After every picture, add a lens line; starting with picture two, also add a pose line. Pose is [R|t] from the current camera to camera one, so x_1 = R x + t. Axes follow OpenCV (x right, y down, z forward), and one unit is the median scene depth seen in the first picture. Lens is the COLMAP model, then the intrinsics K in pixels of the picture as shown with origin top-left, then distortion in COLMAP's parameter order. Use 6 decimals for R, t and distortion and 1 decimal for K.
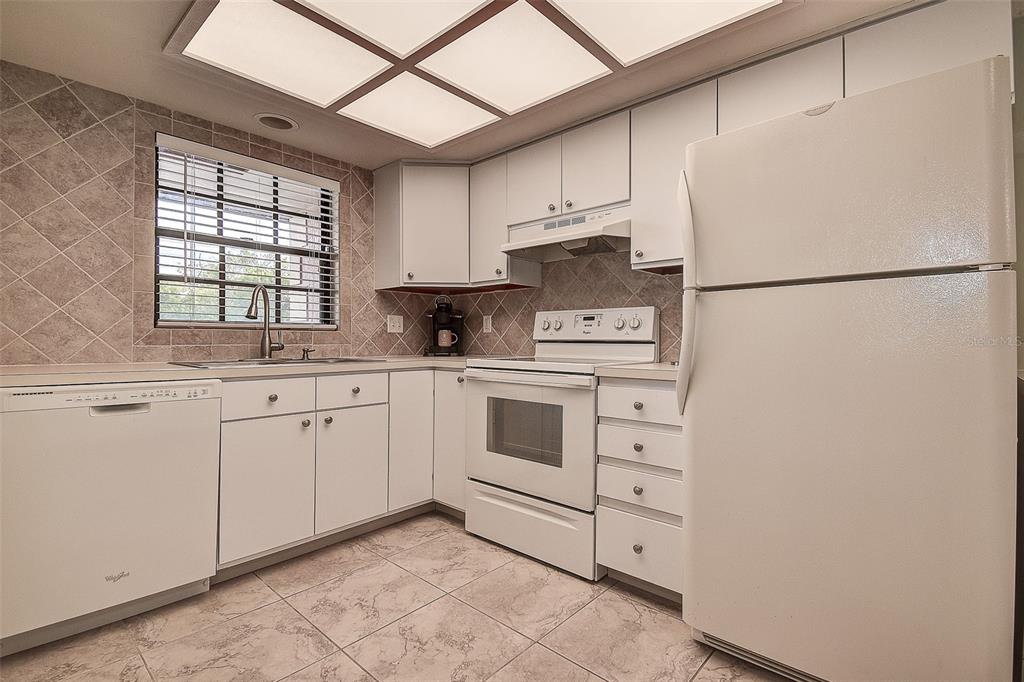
lens RADIAL K [[469.4, 0, 512.0], [0, 469.4, 341.0], [0, 0, 1]] dist [0.026665, -0.025355]
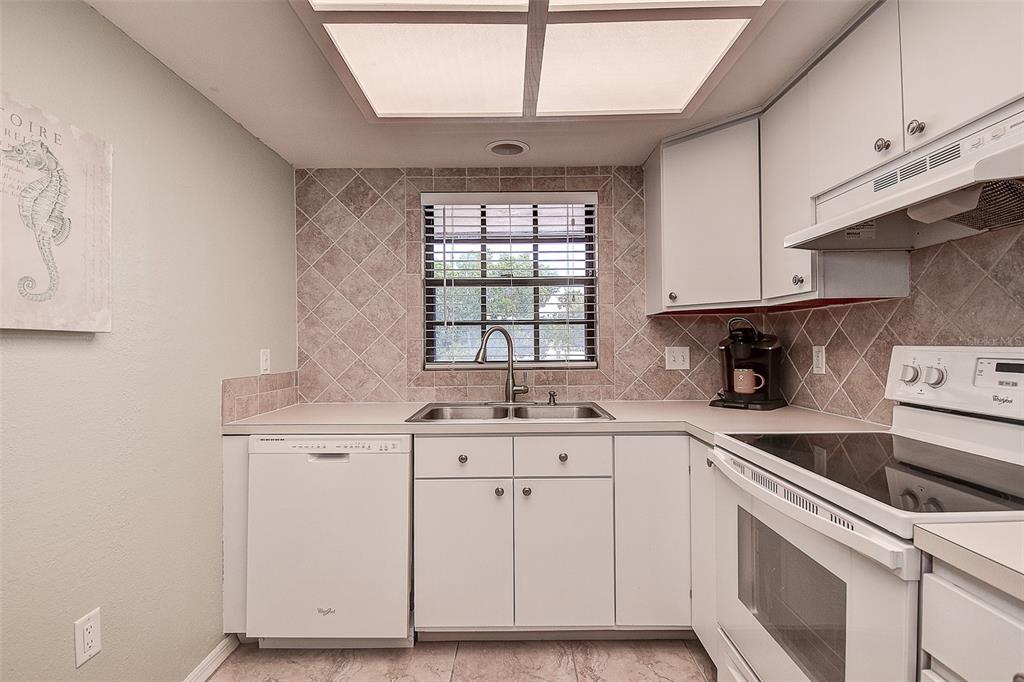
lens RADIAL K [[481.8, 0, 512.0], [0, 481.8, 341.0], [0, 0, 1]] dist [0.031747, -0.028320]
pose [[0.663092, -0.012689, -0.748431, 0.185065], [0.010626, 0.999915, -0.007538, -0.071324], [0.748463, -0.002954, 0.663170, 0.336803]]
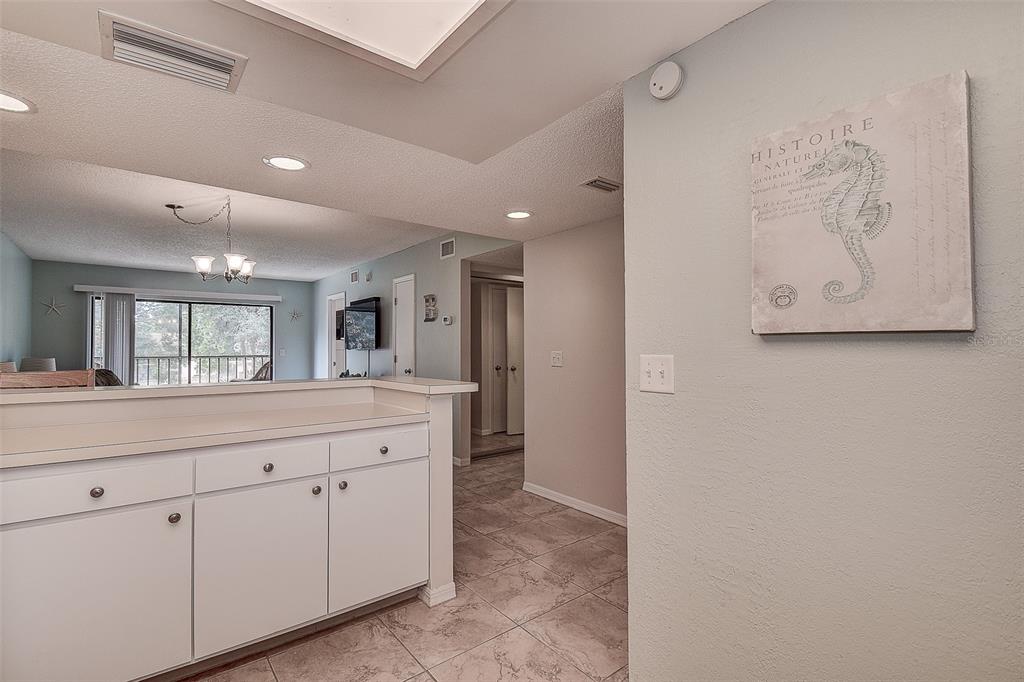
lens RADIAL K [[463.3, 0, 512.0], [0, 463.3, 341.0], [0, 0, 1]] dist [0.033546, -0.024383]
pose [[-0.987801, 0.002115, 0.155704, -0.163153], [0.000281, 0.999930, -0.011798, -0.075796], [-0.155718, -0.011610, -0.987733, 0.731483]]
